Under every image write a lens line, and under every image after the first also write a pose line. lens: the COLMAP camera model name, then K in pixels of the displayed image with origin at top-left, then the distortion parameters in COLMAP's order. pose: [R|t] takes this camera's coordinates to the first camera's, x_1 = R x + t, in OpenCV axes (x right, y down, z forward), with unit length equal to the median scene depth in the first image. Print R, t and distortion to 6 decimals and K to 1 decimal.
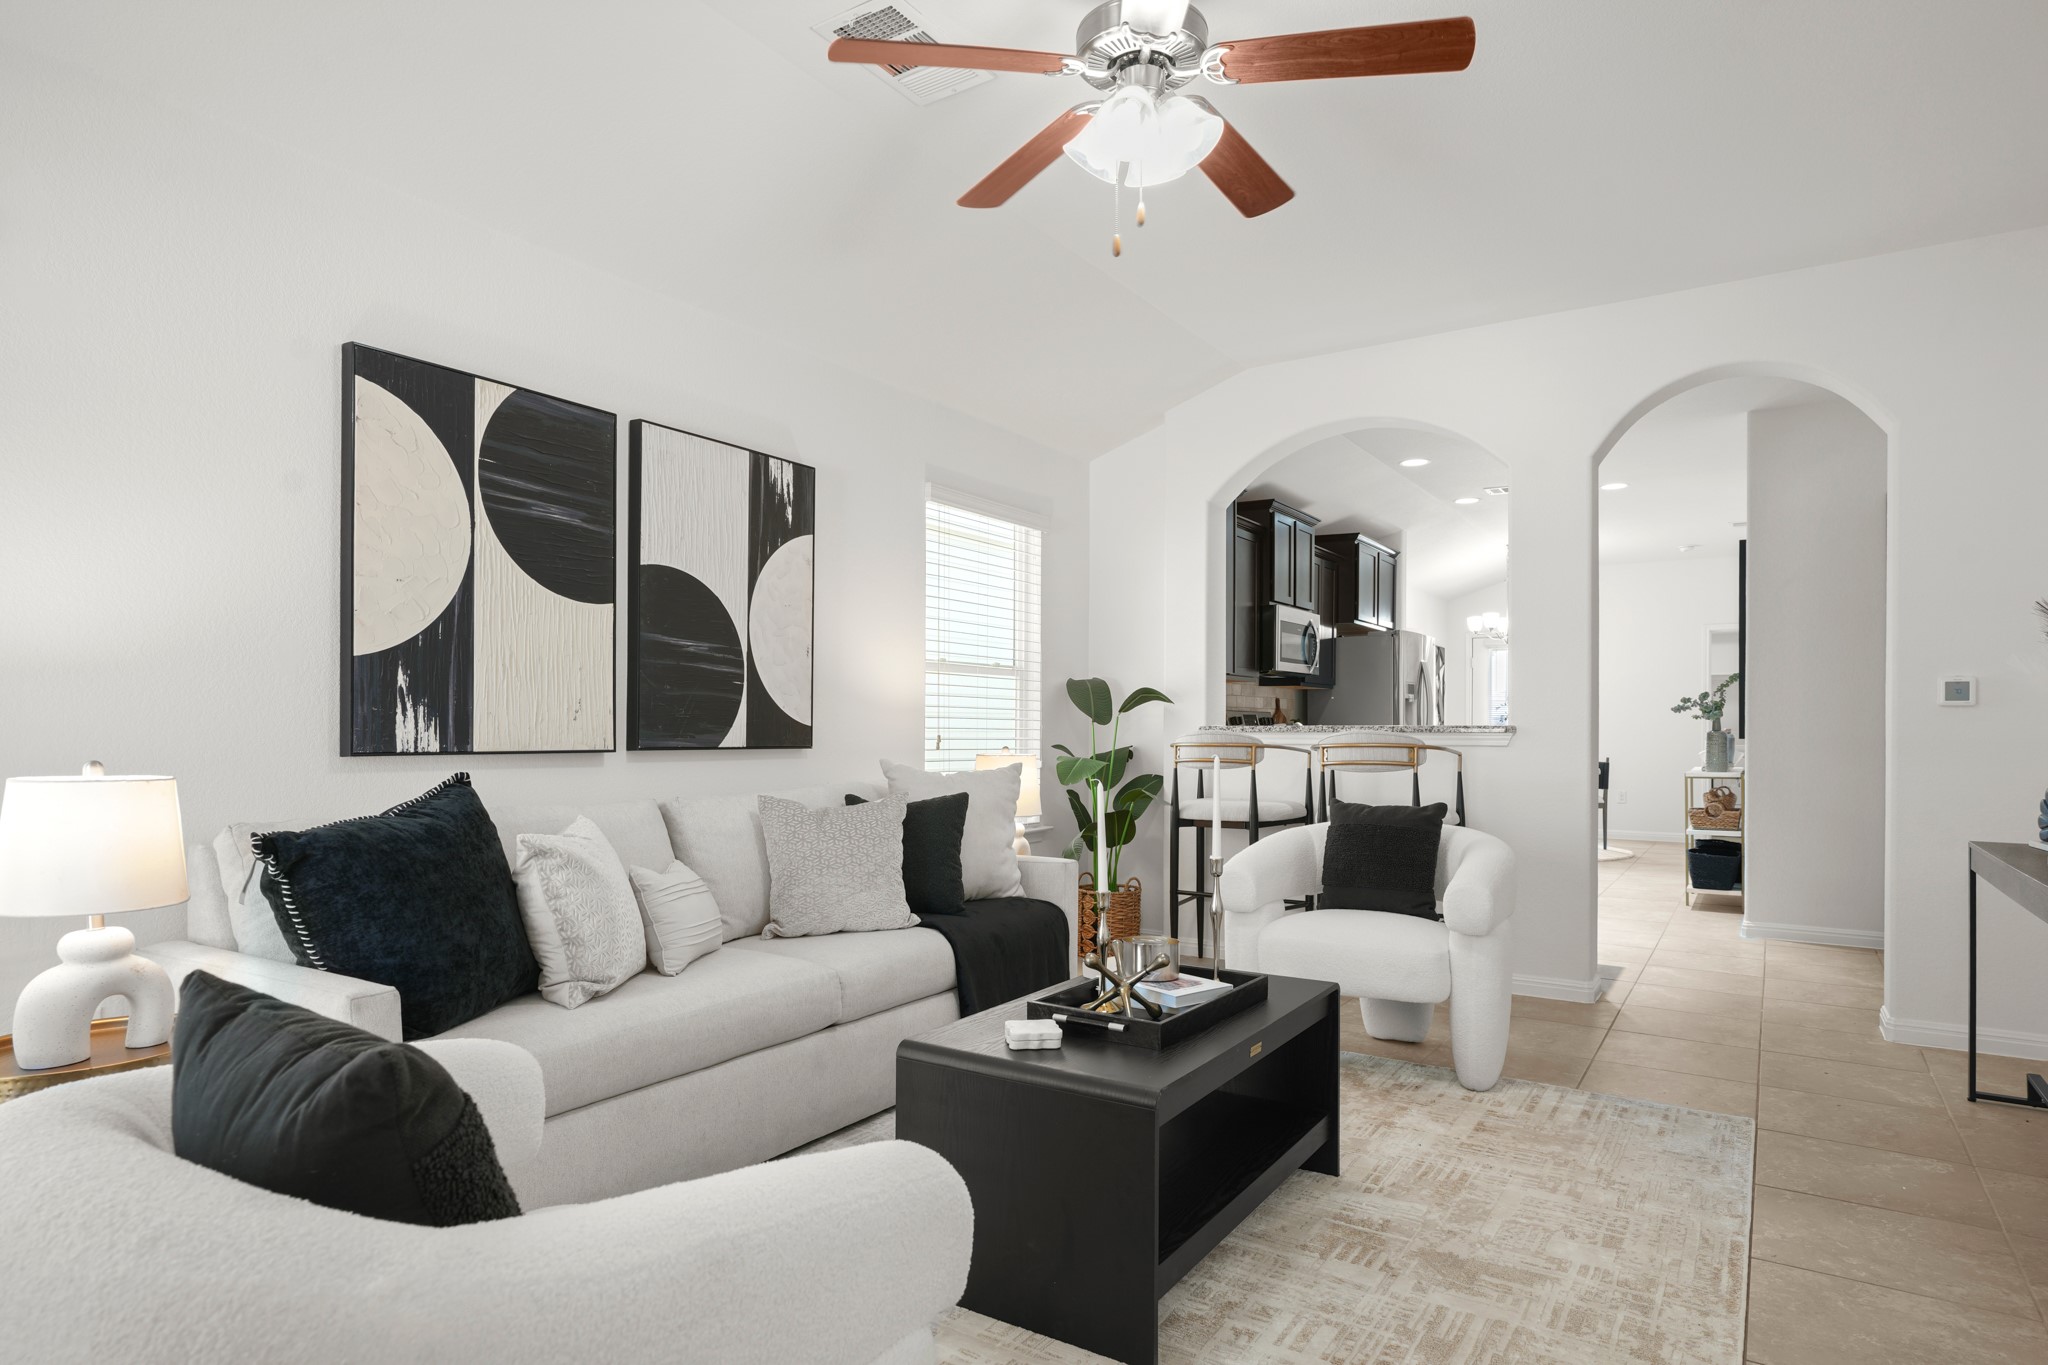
lens RADIAL K [[1181.5, 0, 1016.4], [0, 1181.5, 723.1], [0, 0, 1]] dist [0.001097, 0.000106]
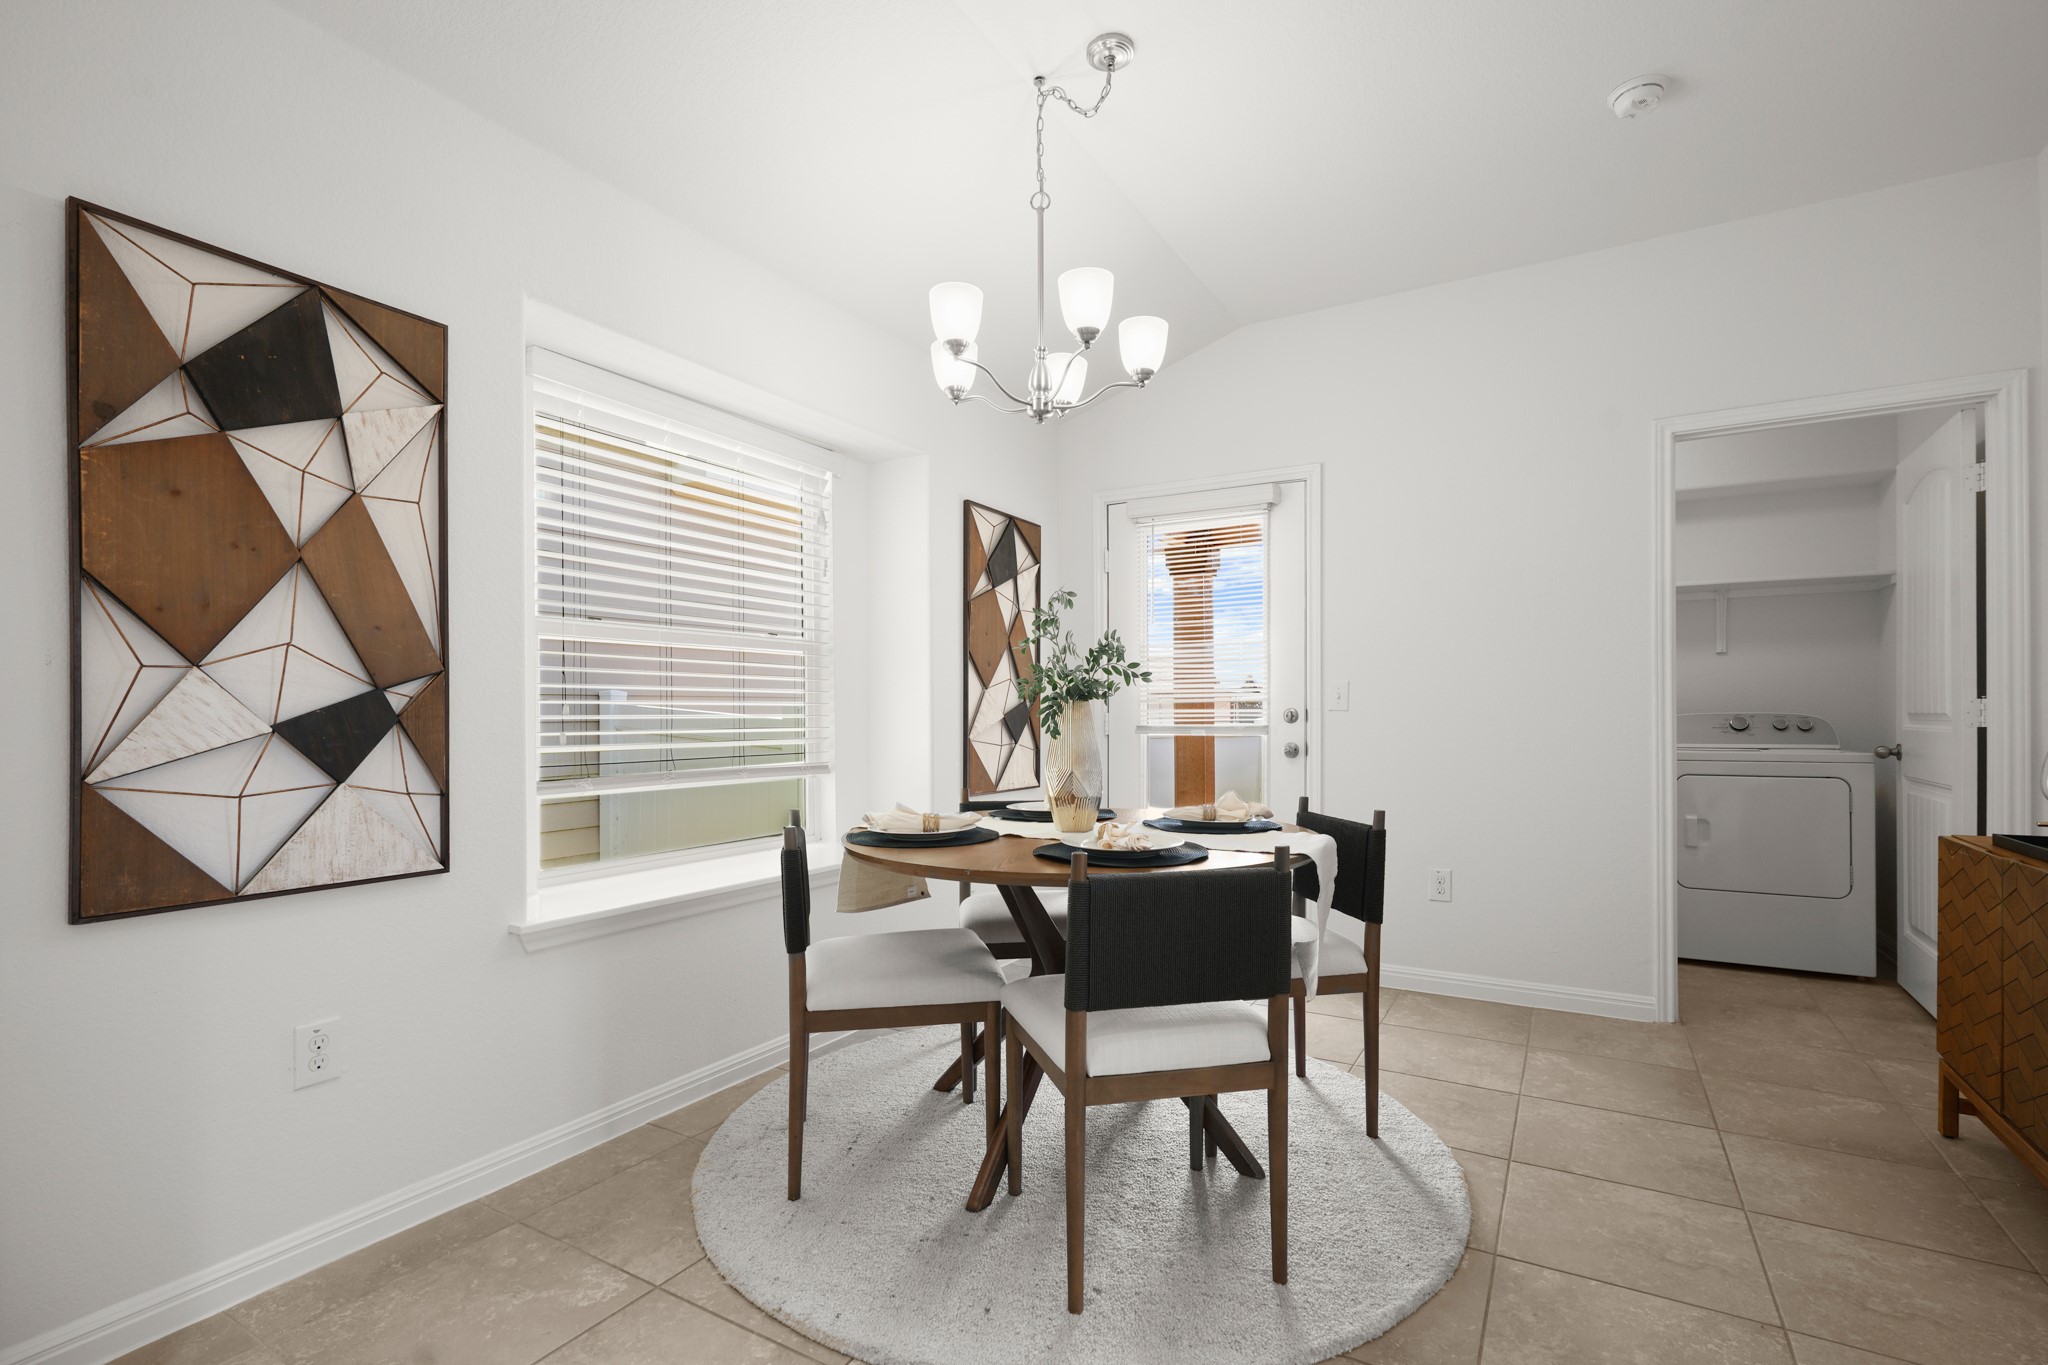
lens RADIAL K [[938.7, 0, 1032.8], [0, 938.7, 715.8], [0, 0, 1]] dist [-0.002017, -0.000354]
pose [[0.999085, -0.009390, 0.041717, 1.030388], [0.009015, 0.999917, 0.009175, 0.010428], [-0.041800, -0.008790, 0.999087, 1.966611]]
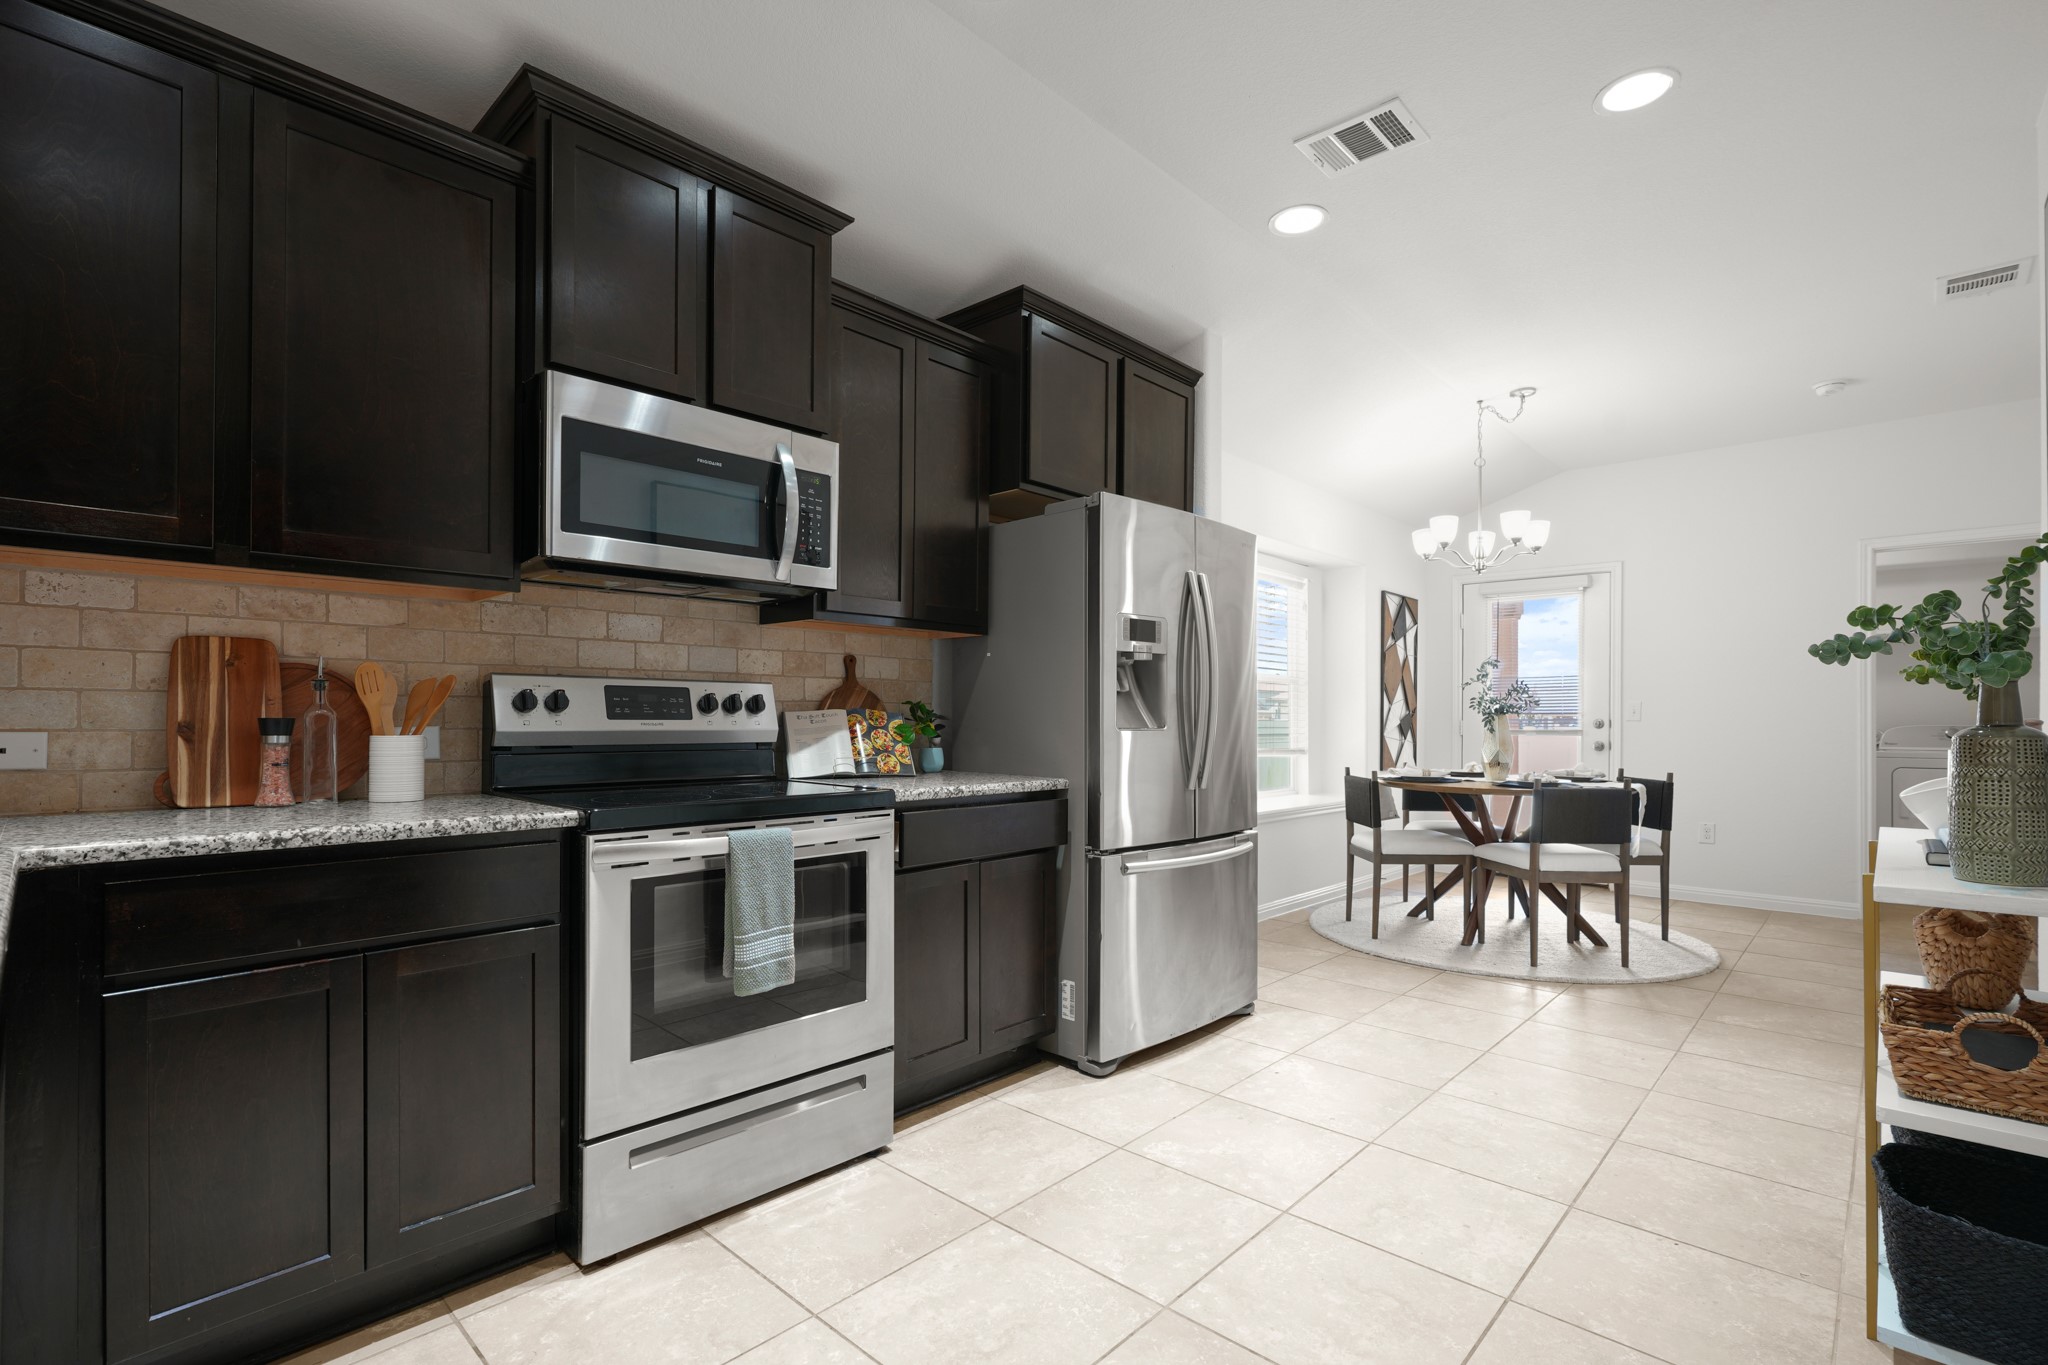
lens RADIAL K [[938.7, 0, 1032.8], [0, 938.7, 715.8], [0, 0, 1]] dist [-0.002017, -0.000354]
pose [[0.984319, -0.000850, -0.176393, 0.723914], [0.001175, 0.999998, 0.001738, 0.005432], [0.176392, -0.001918, 0.984318, 1.315984]]
